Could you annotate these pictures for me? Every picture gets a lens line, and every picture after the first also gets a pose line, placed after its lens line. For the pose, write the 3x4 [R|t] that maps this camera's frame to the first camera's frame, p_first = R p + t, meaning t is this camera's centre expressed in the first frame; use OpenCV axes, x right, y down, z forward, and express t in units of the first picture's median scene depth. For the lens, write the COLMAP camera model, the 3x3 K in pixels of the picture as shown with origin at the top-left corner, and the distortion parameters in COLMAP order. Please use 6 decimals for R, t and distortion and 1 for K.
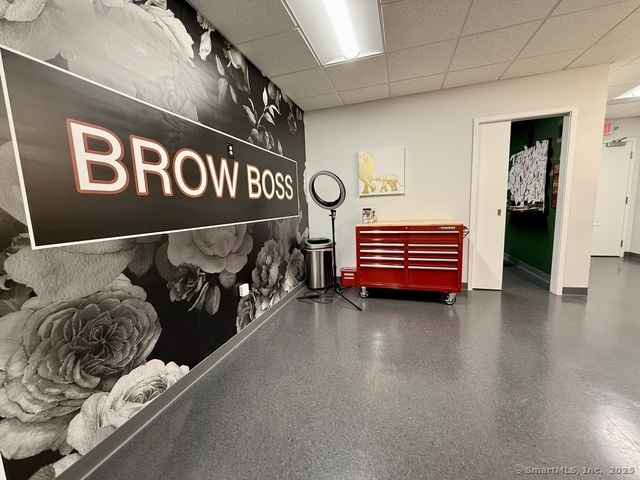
lens RADIAL K [[254.2, 0, 319.4], [0, 254.2, 239.0], [0, 0, 1]] dist [0.001173, 0.000161]
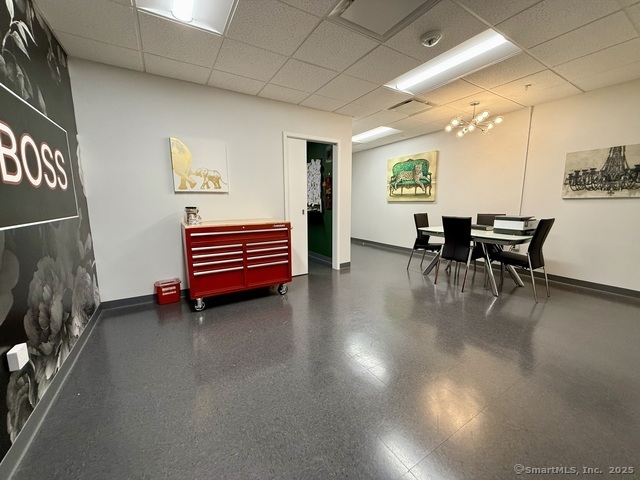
lens RADIAL K [[254.2, 0, 318.5], [0, 254.2, 238.7], [0, 0, 1]] dist [0.001173, 0.000161]
pose [[0.657059, -0.074668, 0.750132, -0.210933], [0.076895, 0.996531, 0.031840, -0.009890], [-0.749907, 0.036761, 0.660521, 0.140720]]
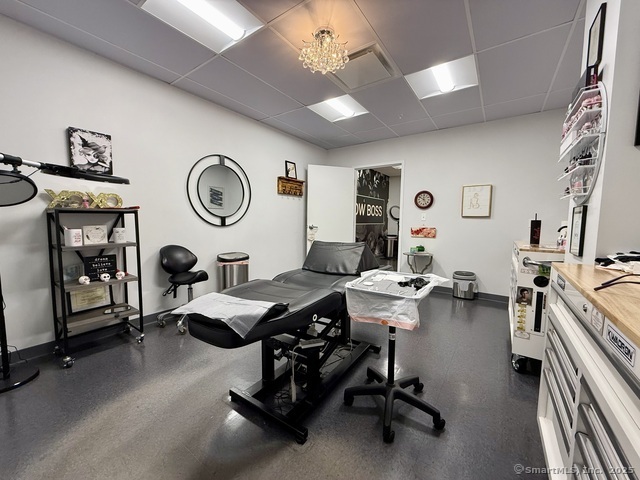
lens RADIAL K [[254.2, 0, 318.0], [0, 254.2, 238.0], [0, 0, 1]] dist [0.001173, 0.000161]
pose [[0.949958, 0.073639, -0.303574, 0.075477], [-0.089369, 0.995264, -0.038234, 0.212720], [0.299320, 0.063451, 0.952041, -1.604173]]
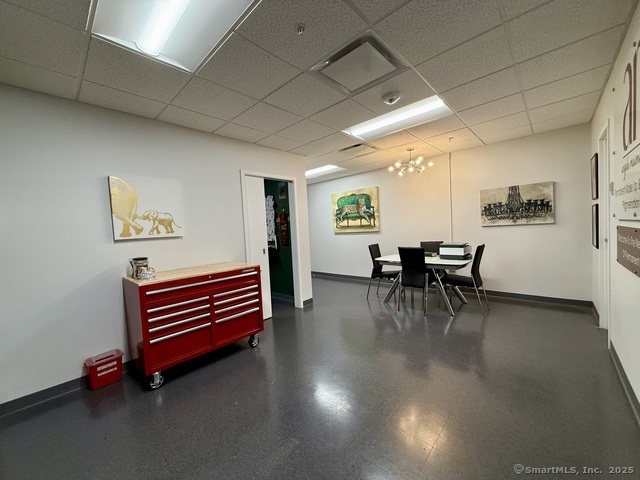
lens RADIAL K [[254.2, 0, 318.6], [0, 254.2, 238.5], [0, 0, 1]] dist [0.001173, 0.000161]
pose [[0.428121, -0.020318, 0.903493, -0.278073], [0.151751, 0.987168, -0.049708, -0.074310], [-0.890889, 0.158387, 0.425711, 0.295617]]
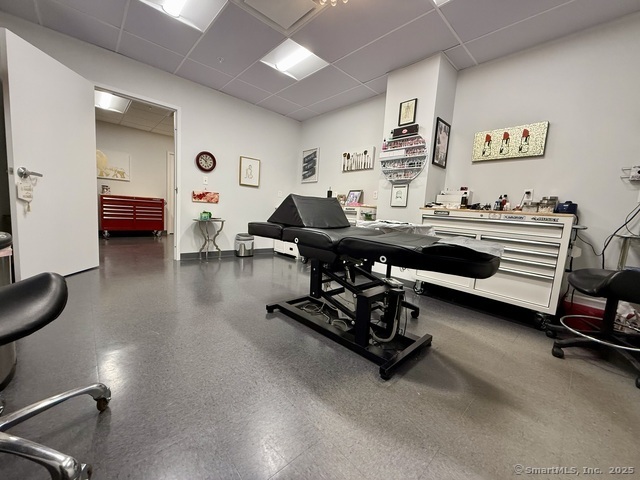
lens RADIAL K [[254.2, 0, 320.6], [0, 254.2, 238.8], [0, 0, 1]] dist [0.001173, 0.000161]
pose [[0.490683, -0.021400, 0.871075, -0.685875], [0.027265, 0.999586, 0.009199, 0.298368], [-0.870912, 0.019236, 0.491063, -1.240359]]
